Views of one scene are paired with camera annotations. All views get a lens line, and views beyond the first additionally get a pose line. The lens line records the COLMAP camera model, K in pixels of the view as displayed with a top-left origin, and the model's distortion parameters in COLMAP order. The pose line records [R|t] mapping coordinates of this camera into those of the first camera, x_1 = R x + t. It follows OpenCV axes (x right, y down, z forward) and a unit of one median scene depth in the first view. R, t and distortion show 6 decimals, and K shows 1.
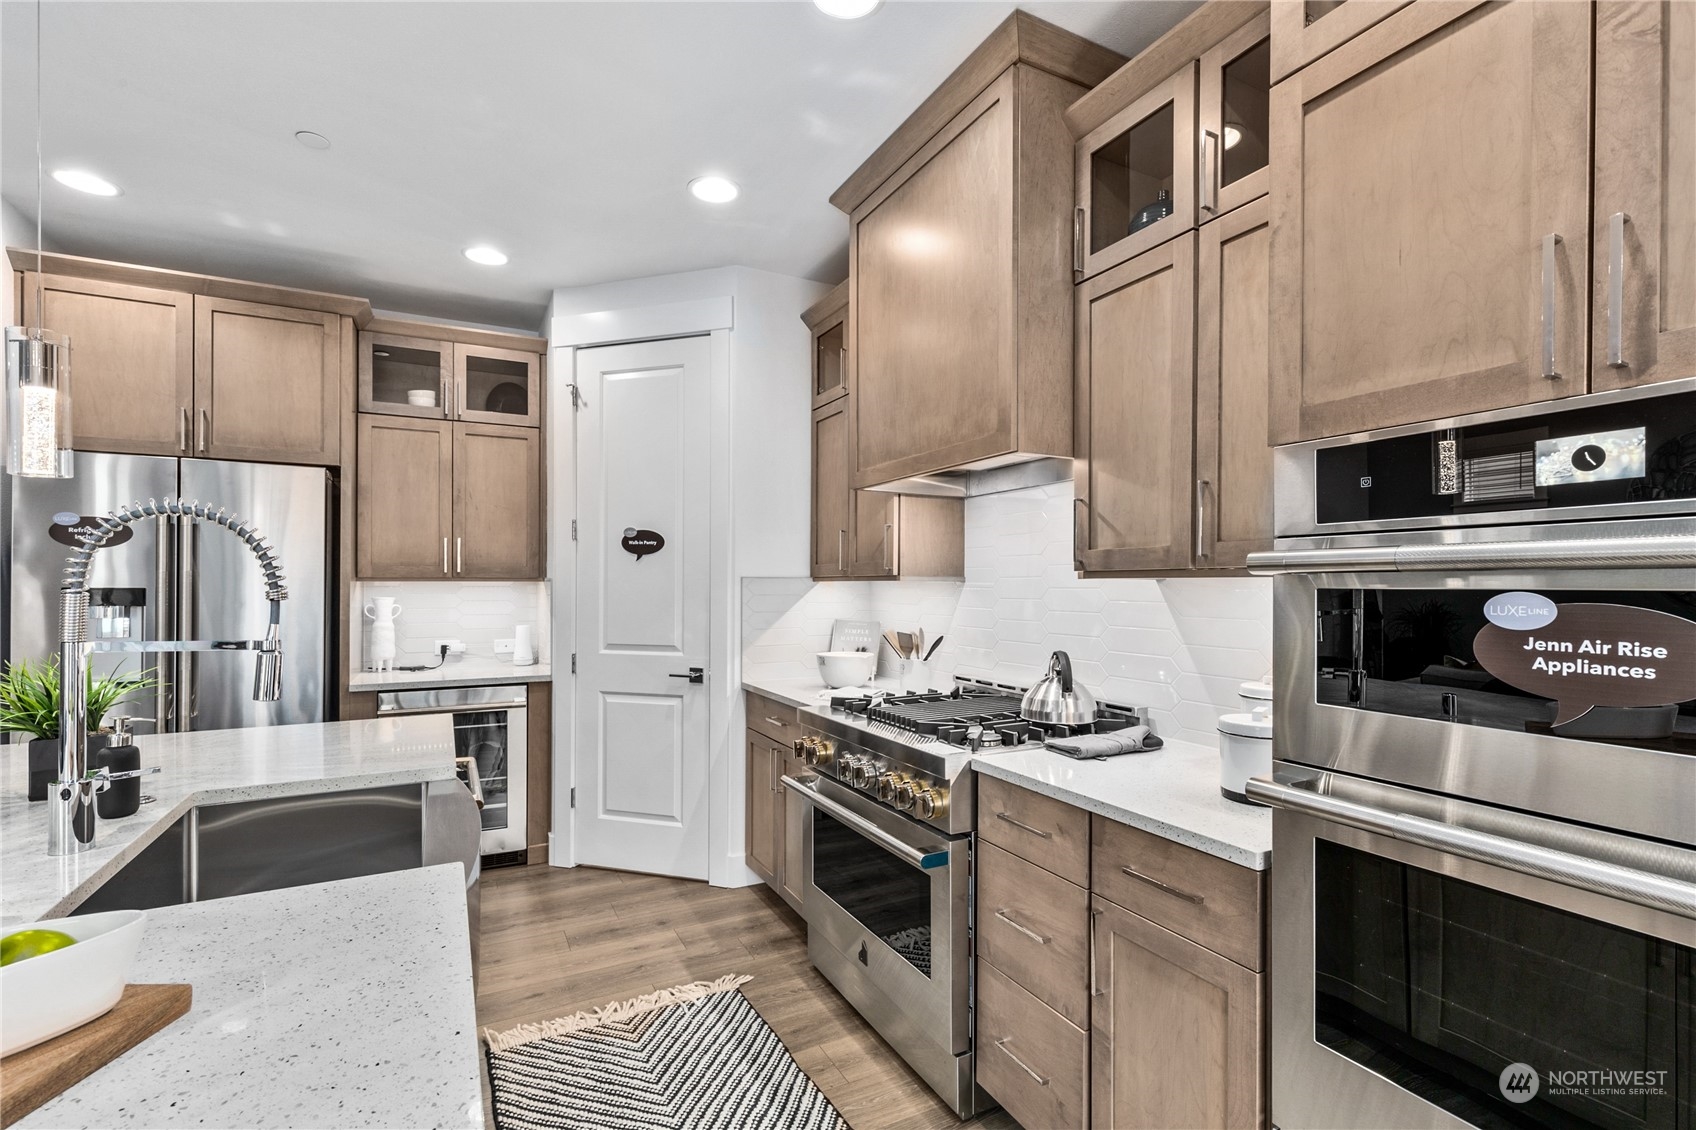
lens RADIAL K [[769.3, 0, 850.3], [0, 769.3, 583.4], [0, 0, 1]] dist [0.002031, -0.000194]
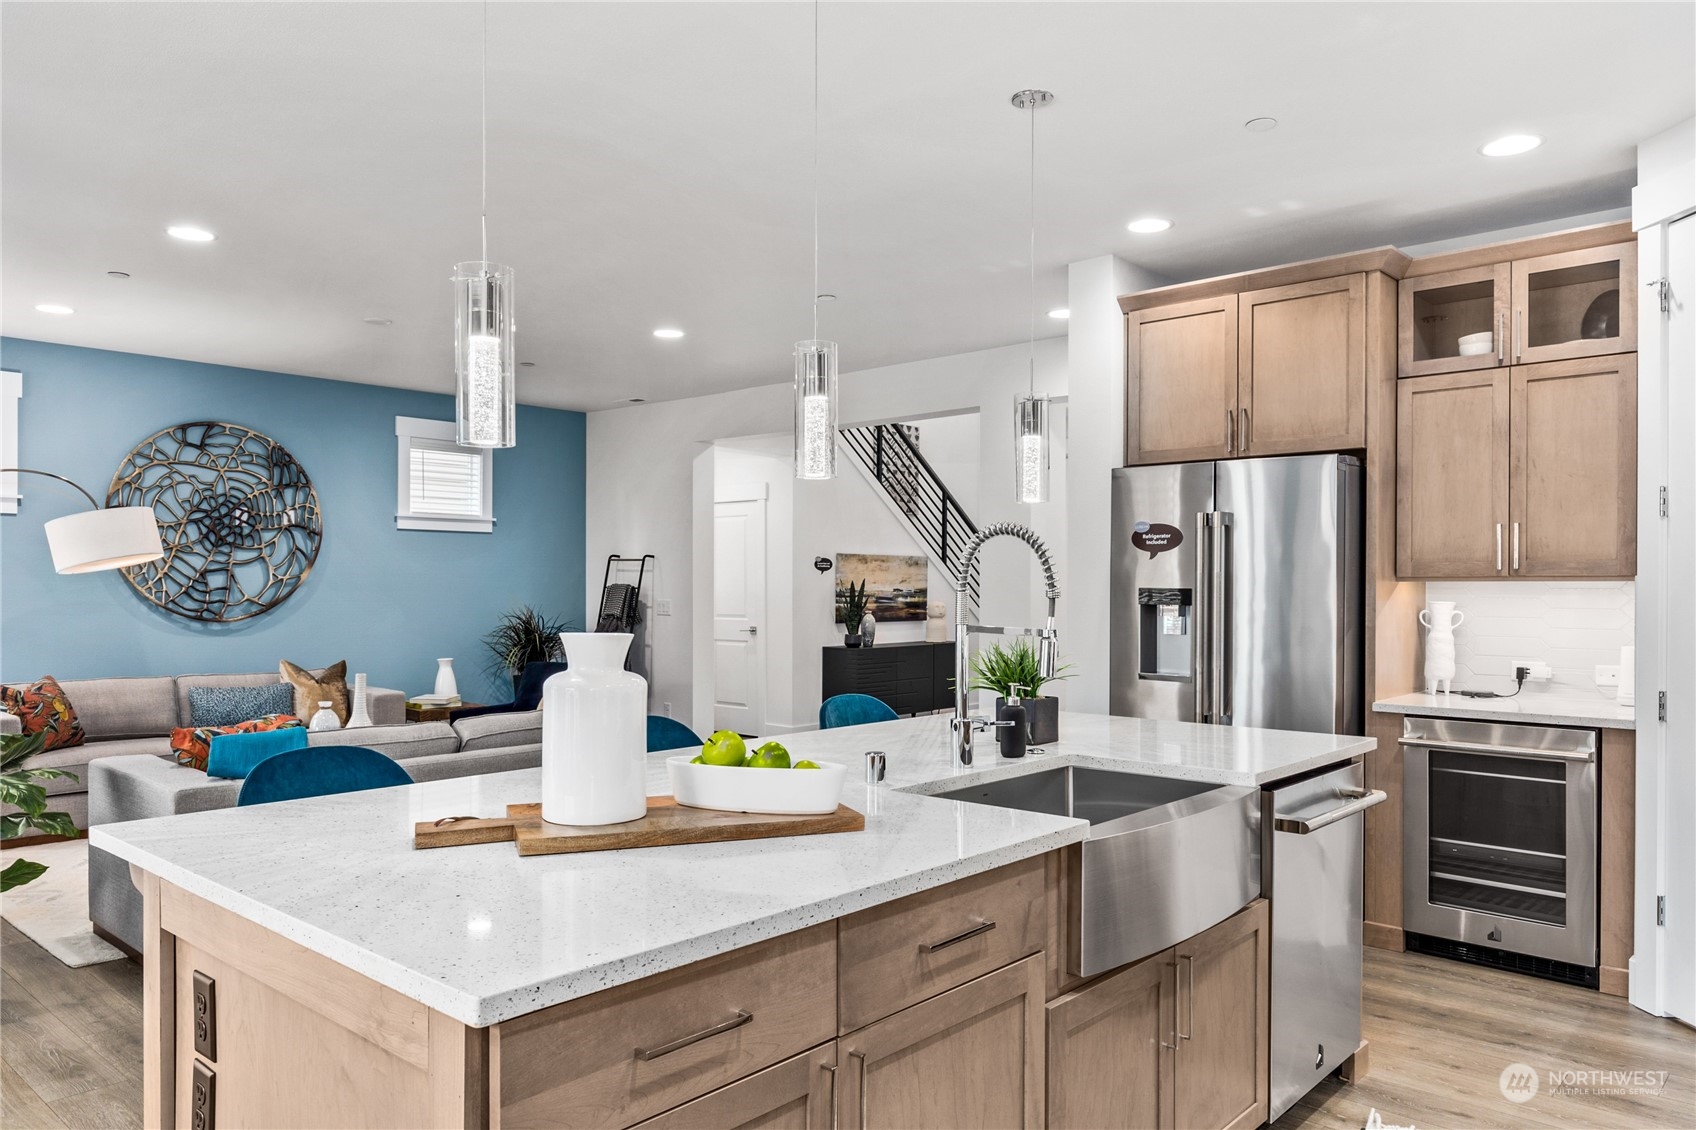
lens RADIAL K [[1163.0, 0, 847.9], [0, 1163.0, 582.5], [0, 0, 1]] dist [-0.000602, 0.001278]
pose [[0.340133, -0.000620, -0.940377, 0.335634], [0.000148, 1.000000, -0.000606, -0.000786], [0.940377, 0.000067, 0.340133, 0.011953]]
